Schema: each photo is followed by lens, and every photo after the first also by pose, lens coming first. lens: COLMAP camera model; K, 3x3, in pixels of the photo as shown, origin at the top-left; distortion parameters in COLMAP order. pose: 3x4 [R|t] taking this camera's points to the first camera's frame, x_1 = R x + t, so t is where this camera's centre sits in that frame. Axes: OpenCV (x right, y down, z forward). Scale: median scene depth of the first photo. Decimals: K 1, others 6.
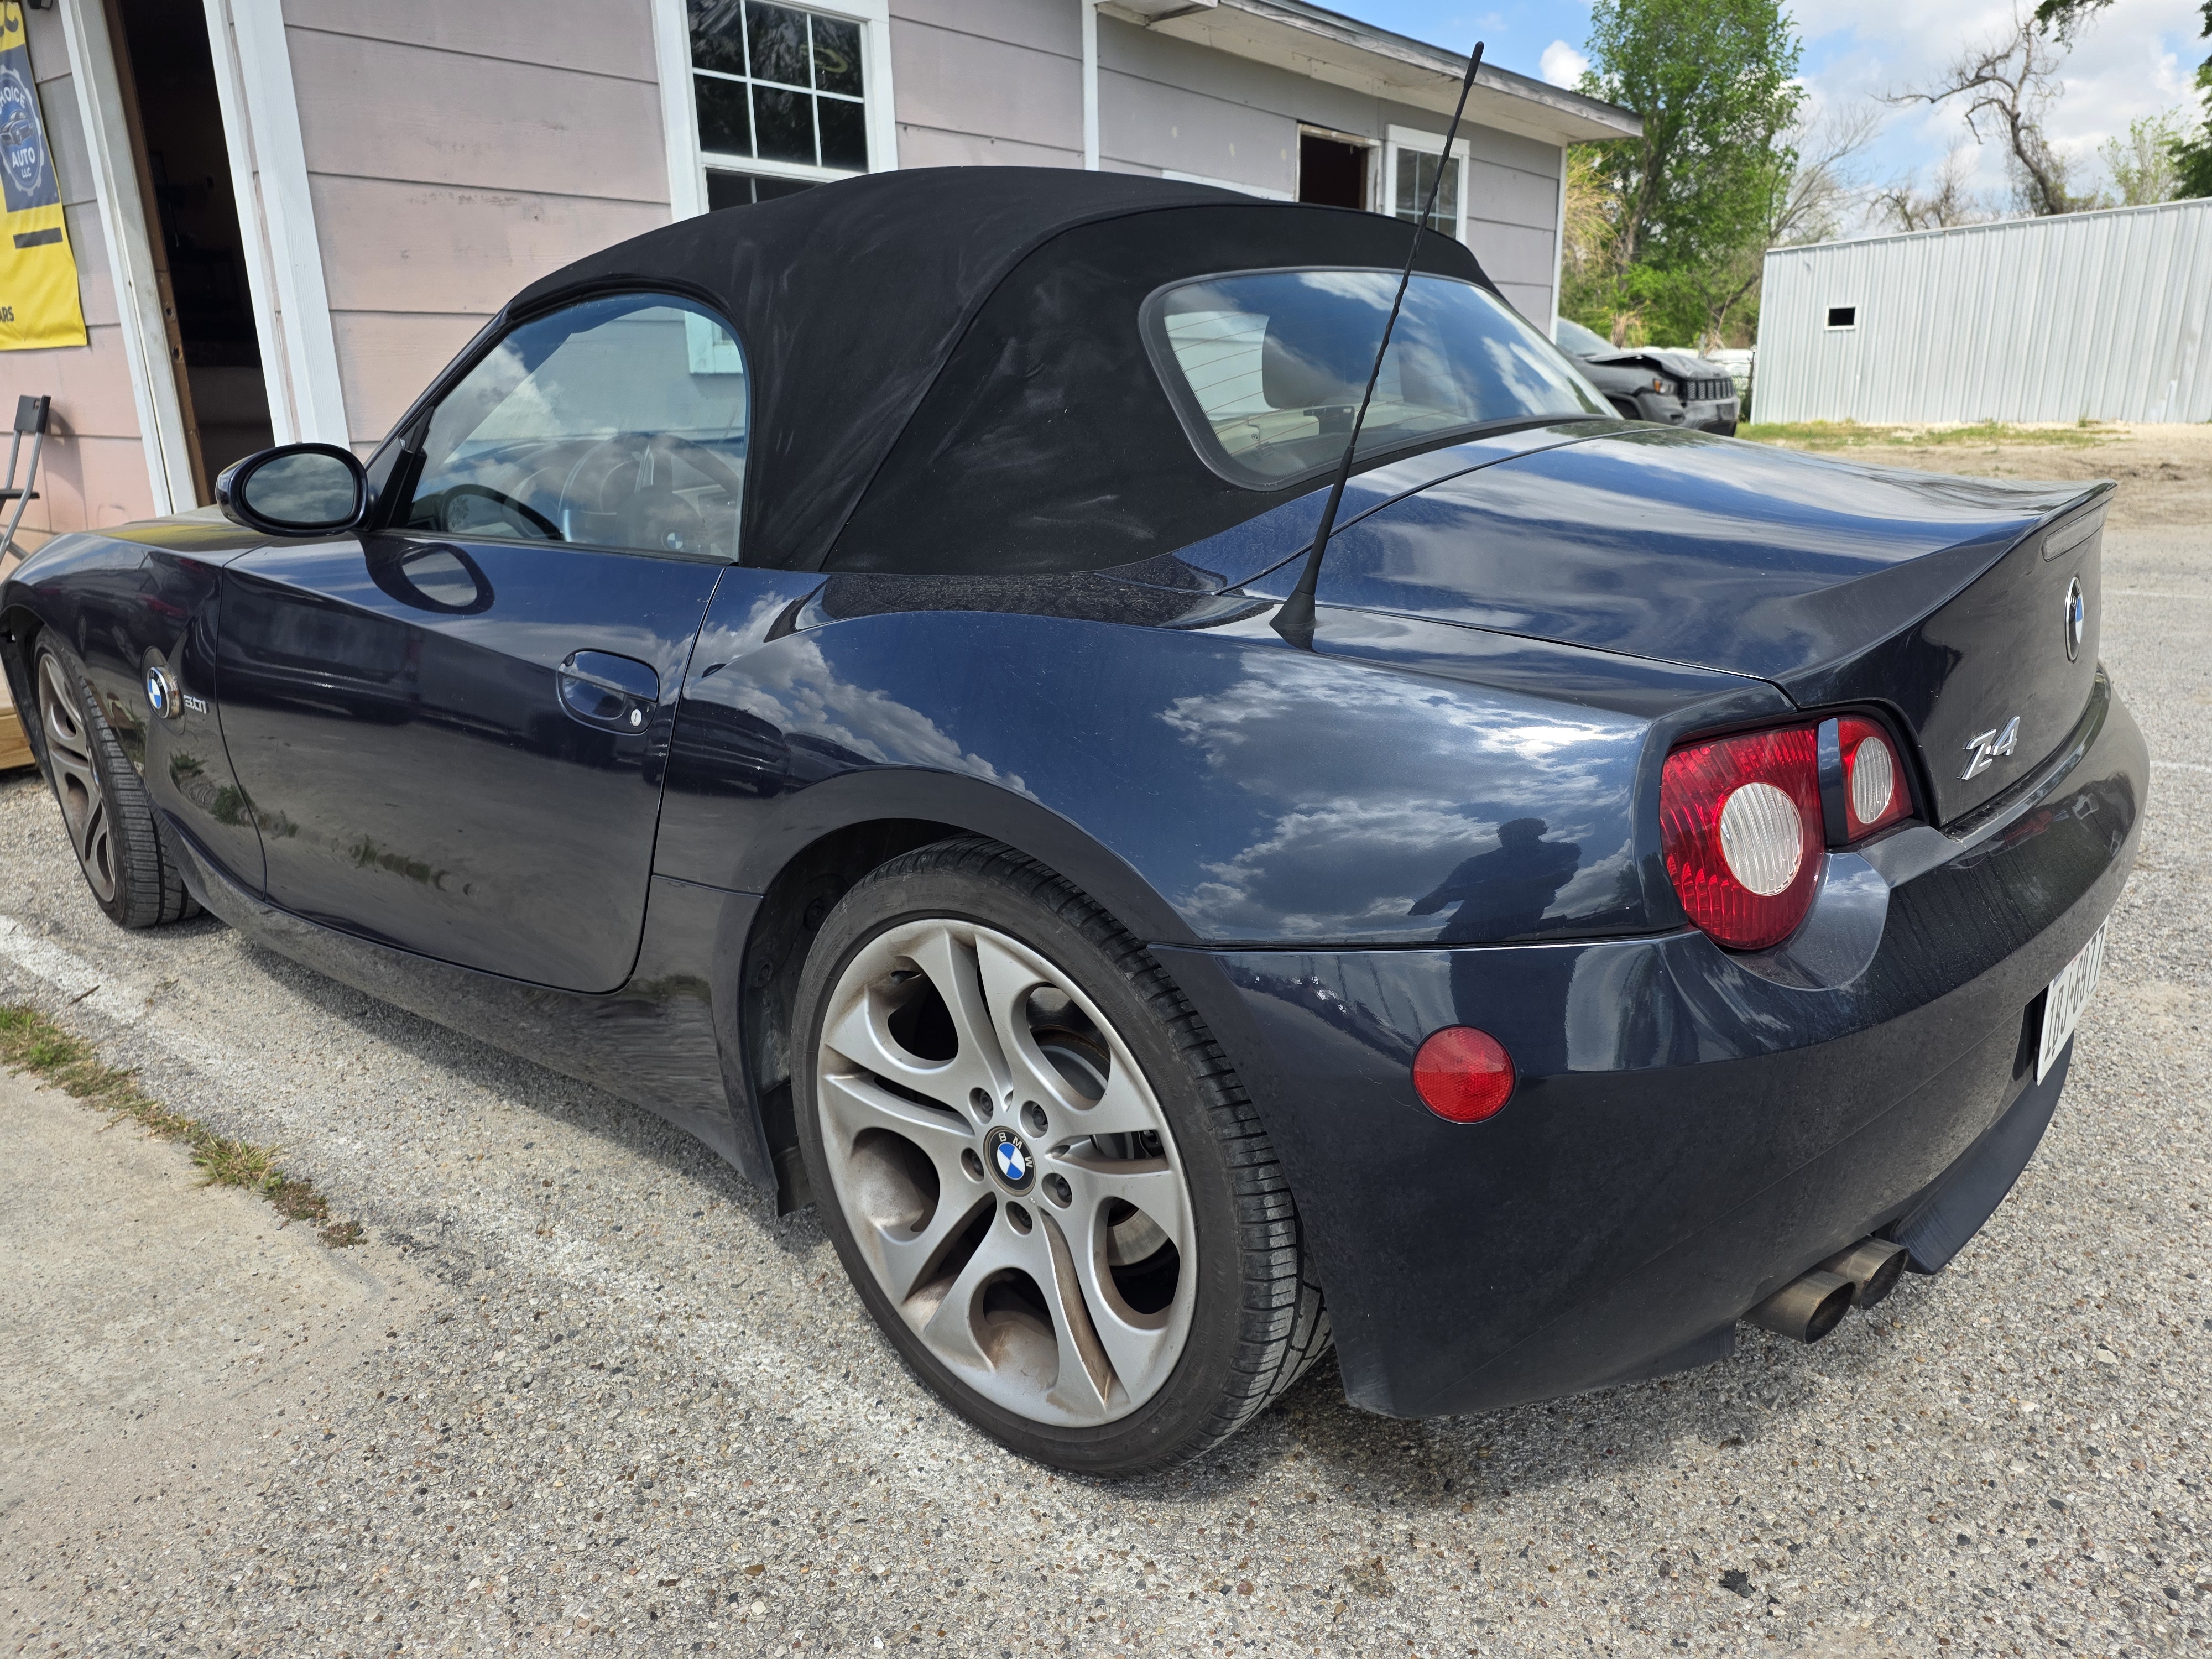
lens RADIAL K [[1495.9, 0, 1108.3], [0, 1495.9, 804.9], [0, 0, 1]] dist [0.019921, -0.005309]
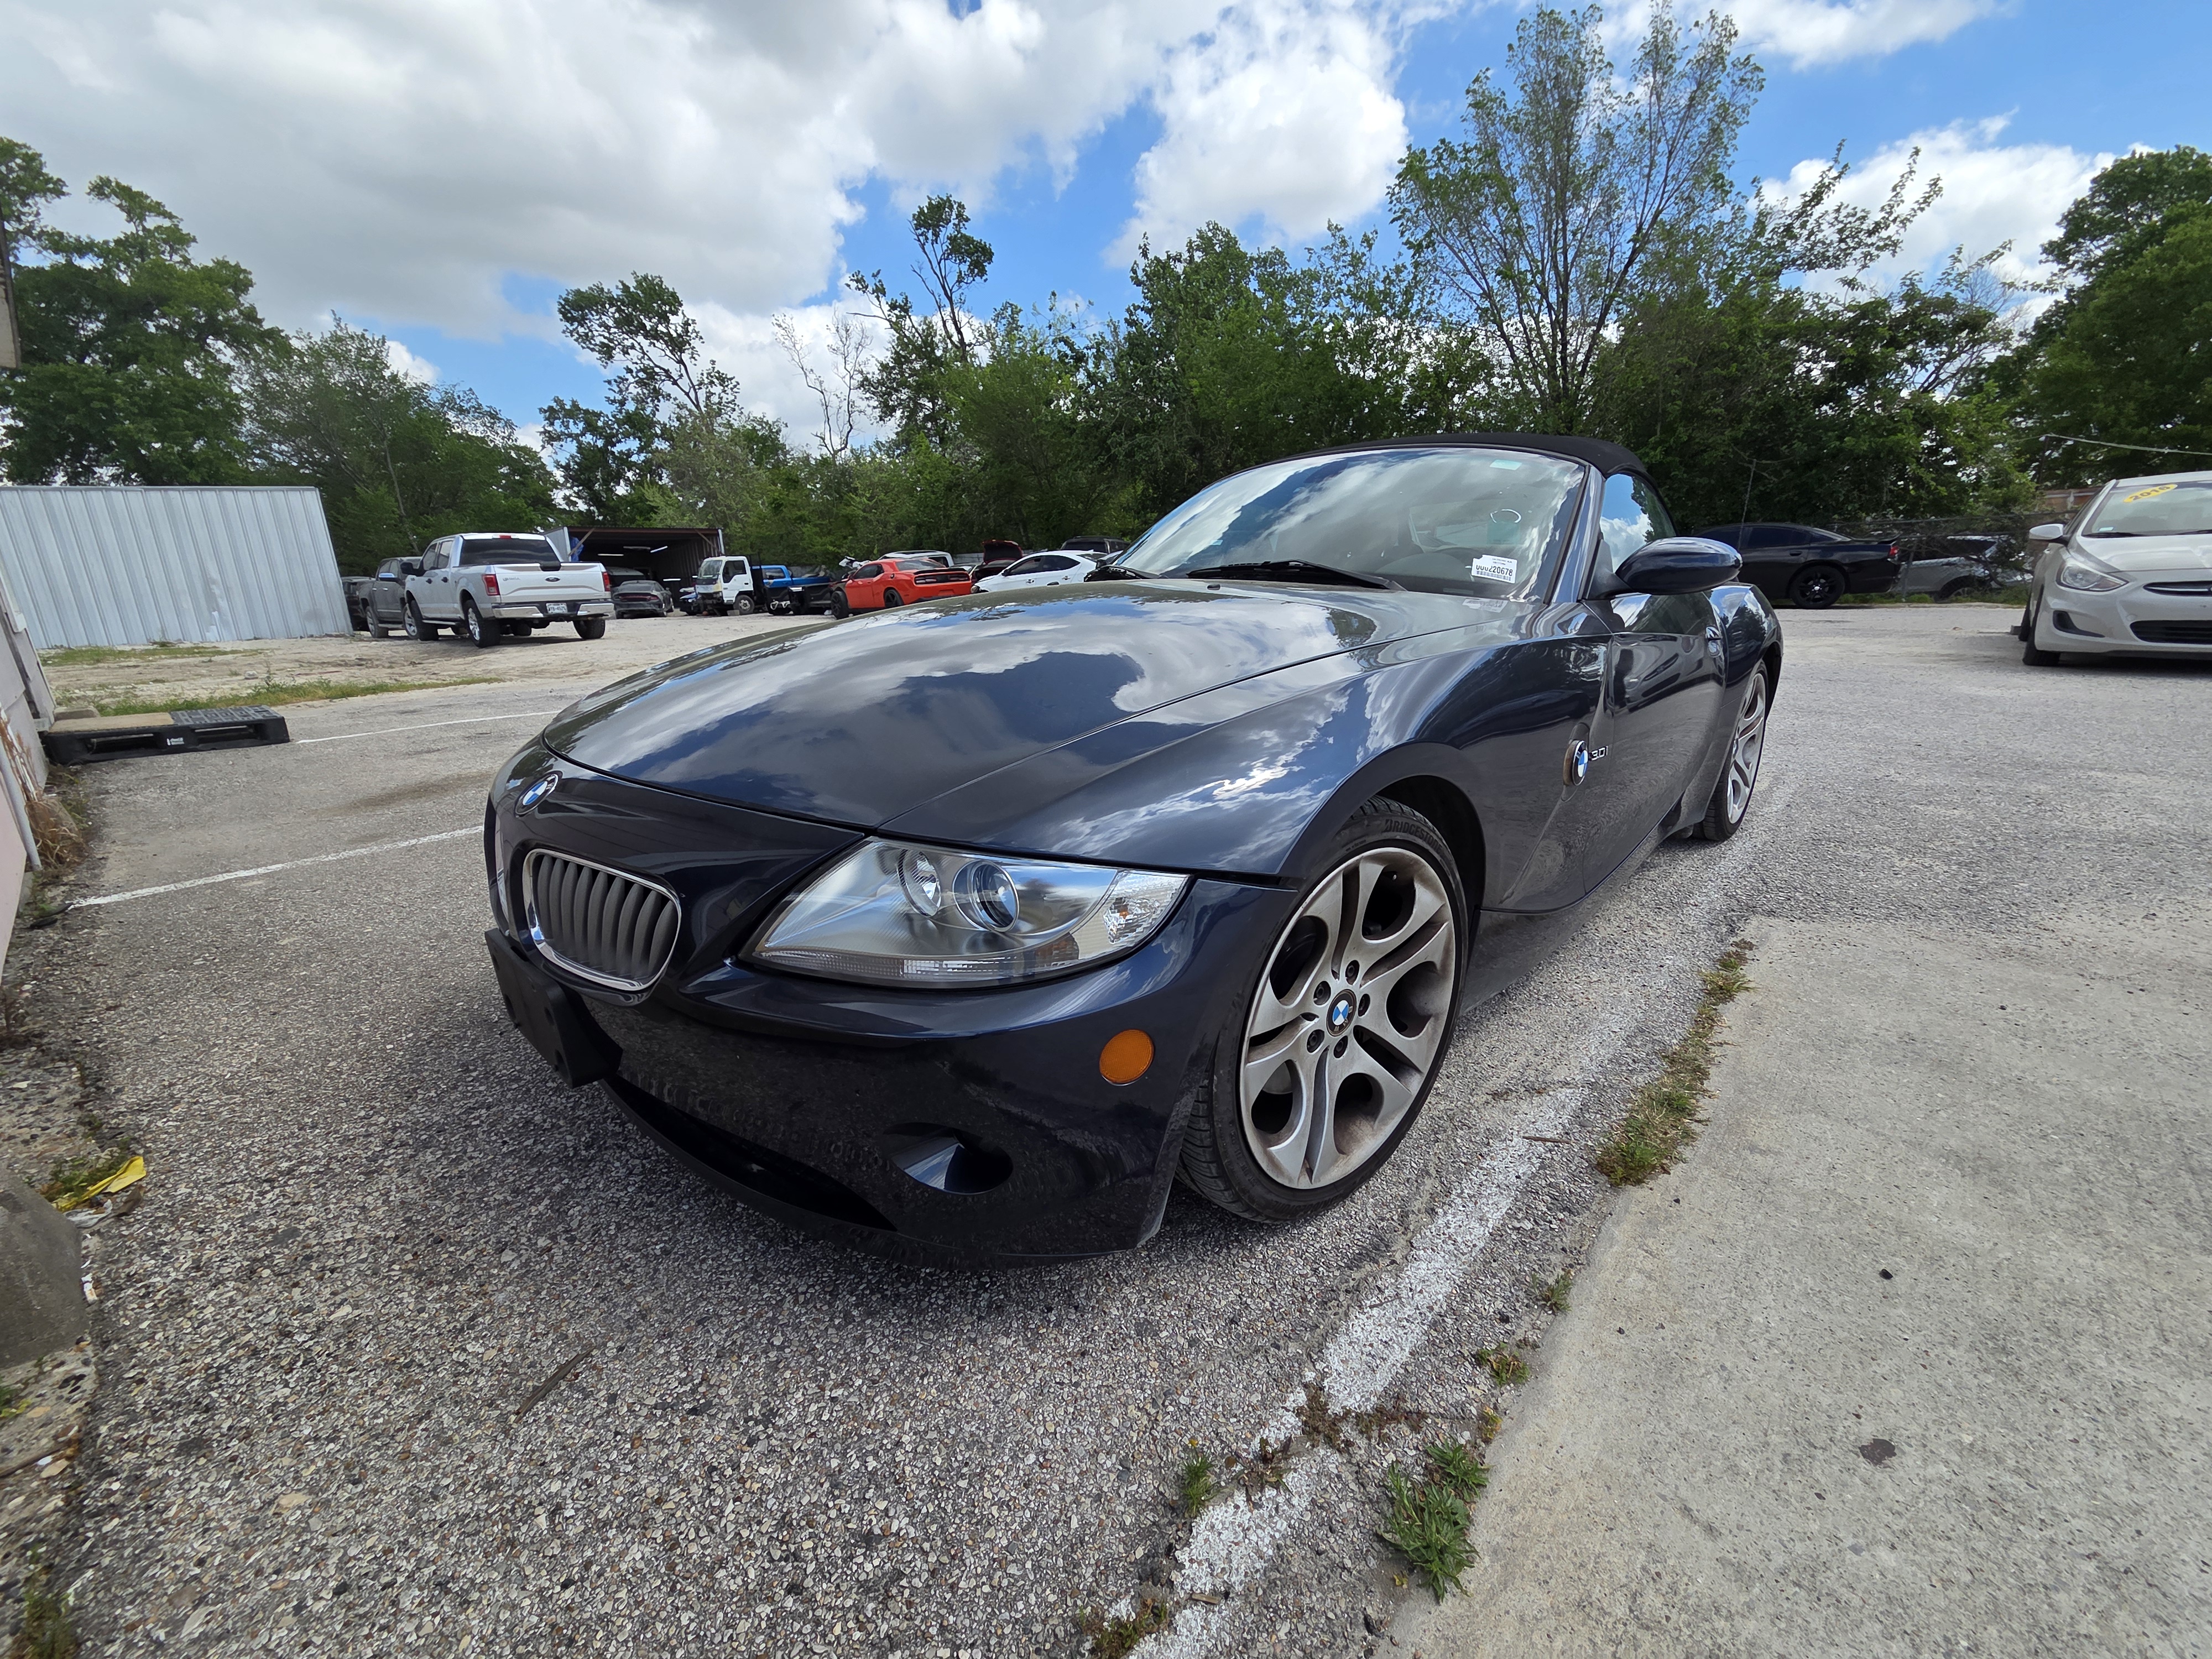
lens RADIAL K [[922.2, 0, 1096.9], [0, 922.2, 852.7], [0, 0, 1]] dist [0.001780, -0.003139]
pose [[0.066387, -0.267642, 0.961229, -1.120783], [0.293402, 0.926000, 0.237570, -0.237124], [-0.953681, 0.266255, 0.140001, 1.066774]]
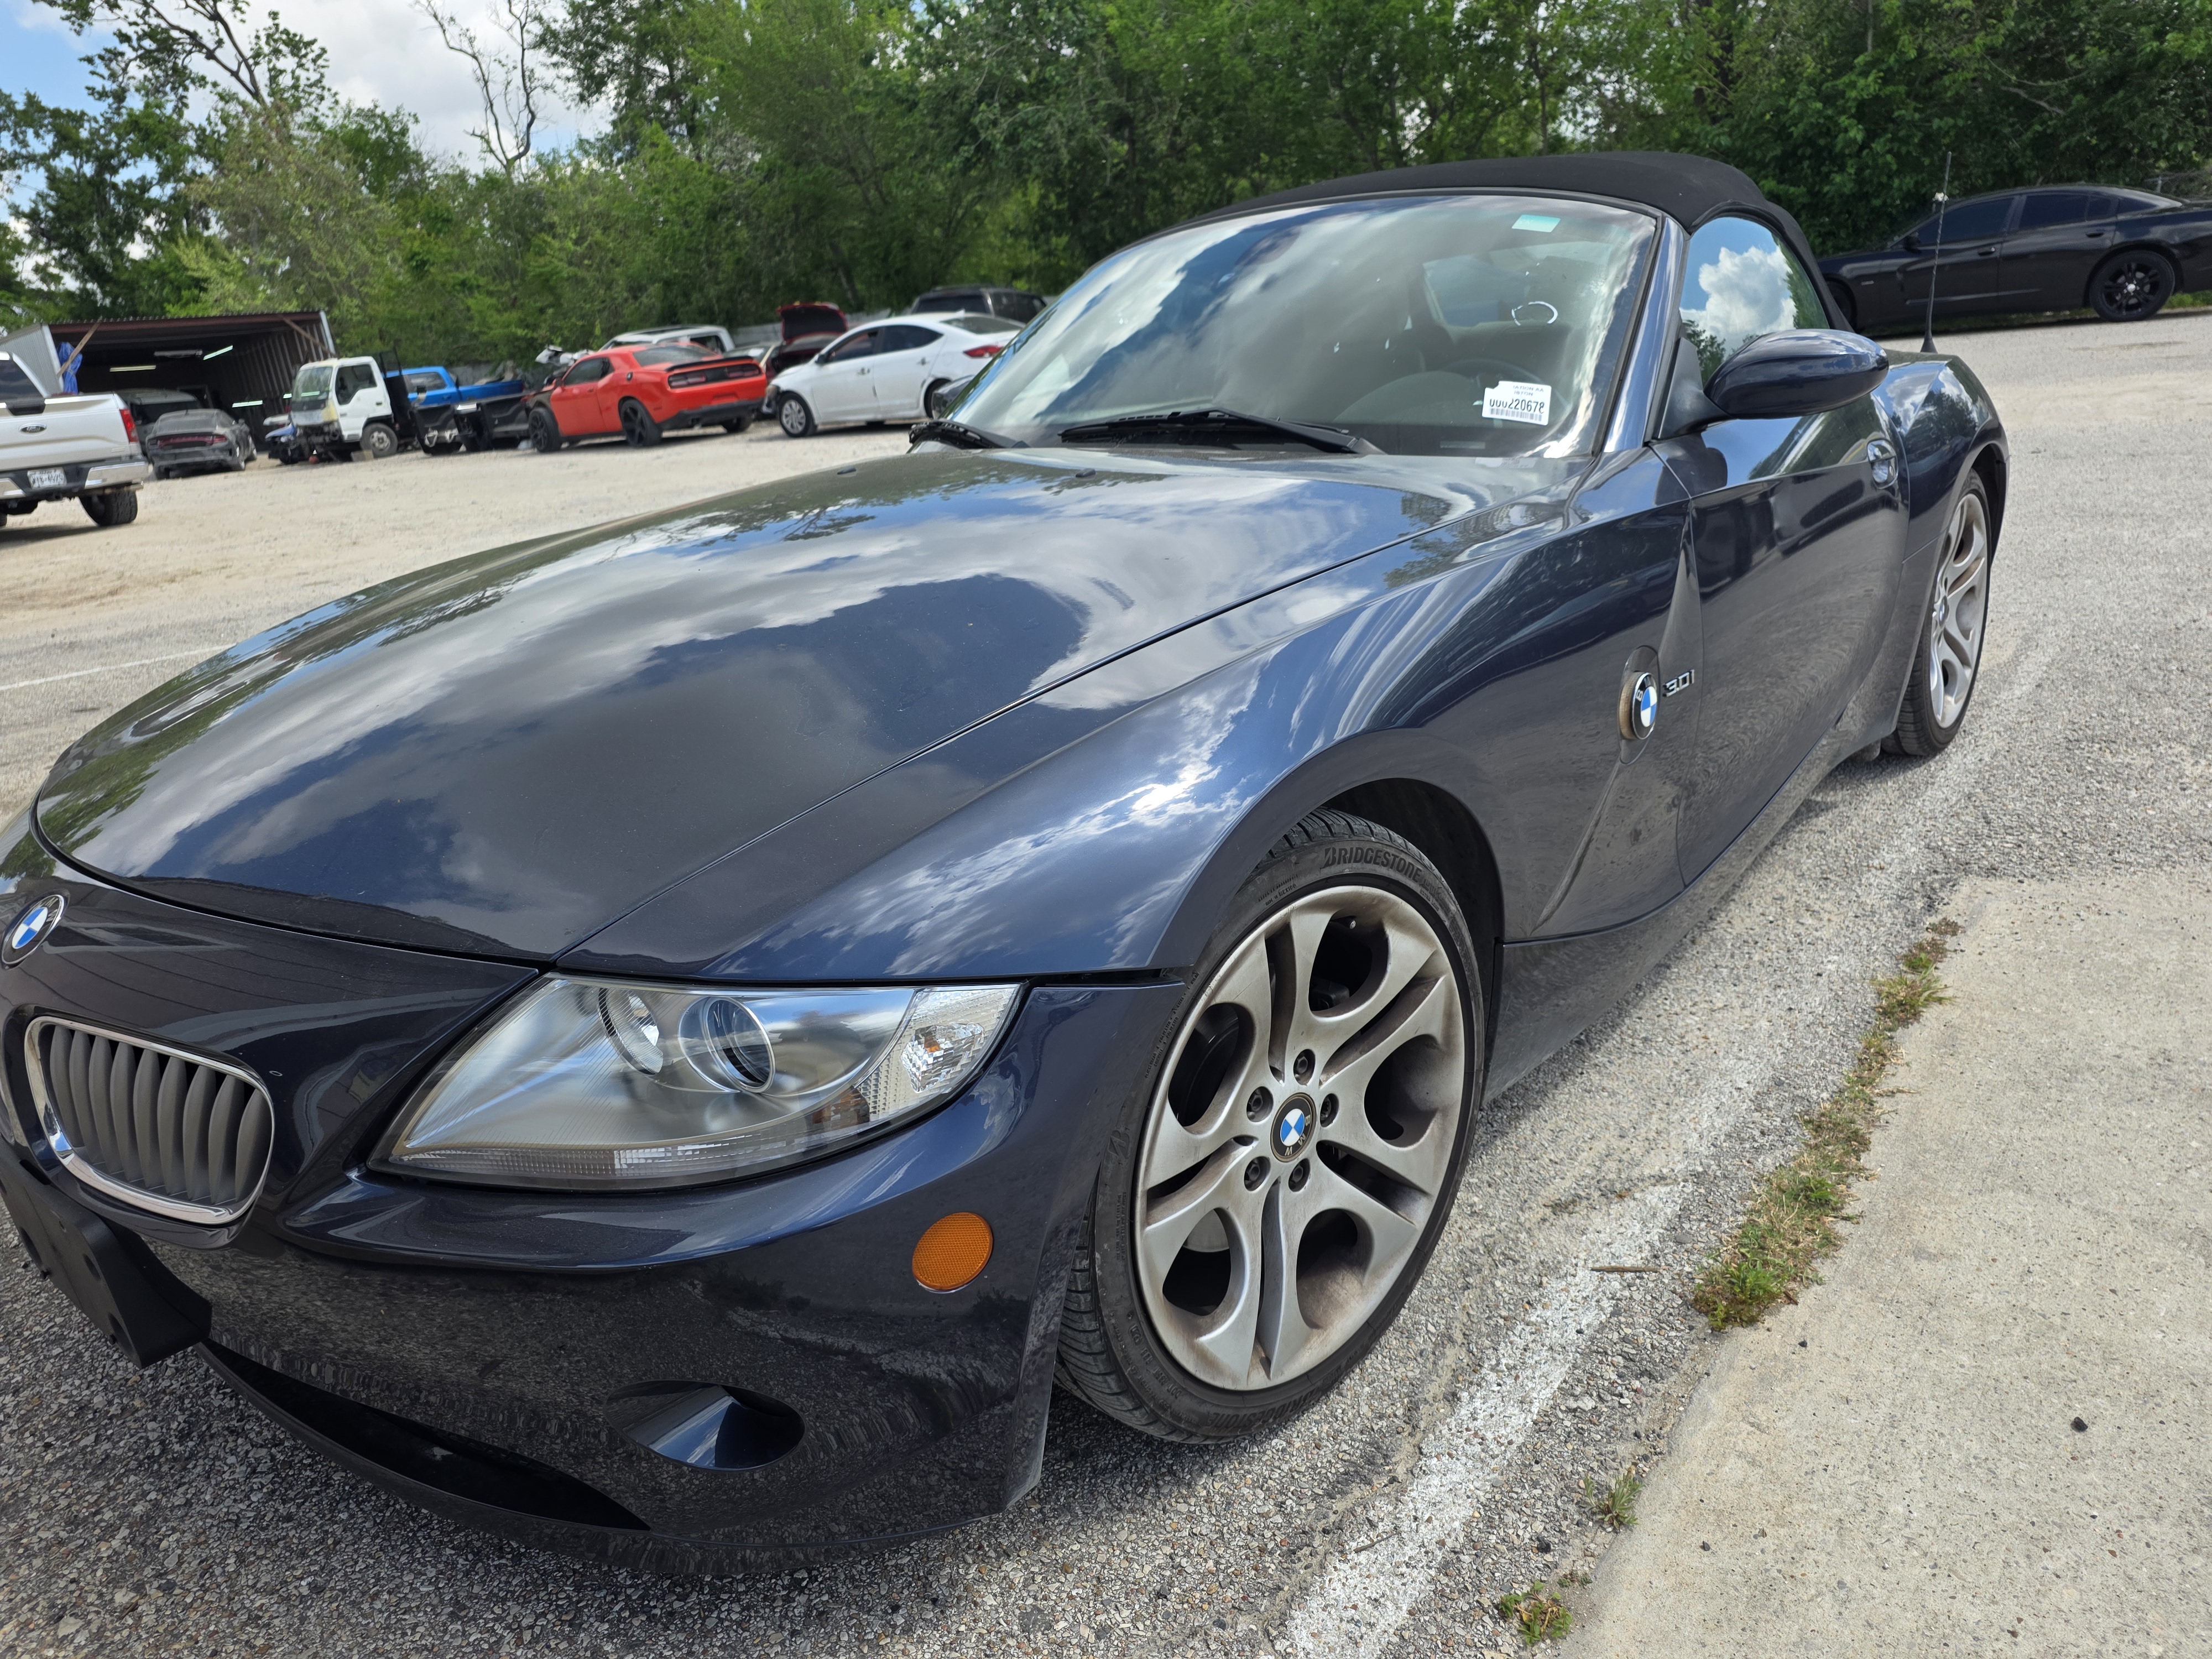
lens RADIAL K [[1521.3, 0, 1109.2], [0, 1521.3, 864.4], [0, 0, 1]] dist [0.021366, -0.006161]
pose [[-0.010759, -0.310618, 0.950474, -1.156531], [0.360740, 0.885313, 0.293407, -0.272658], [-0.932604, 0.346031, 0.102527, 1.010700]]
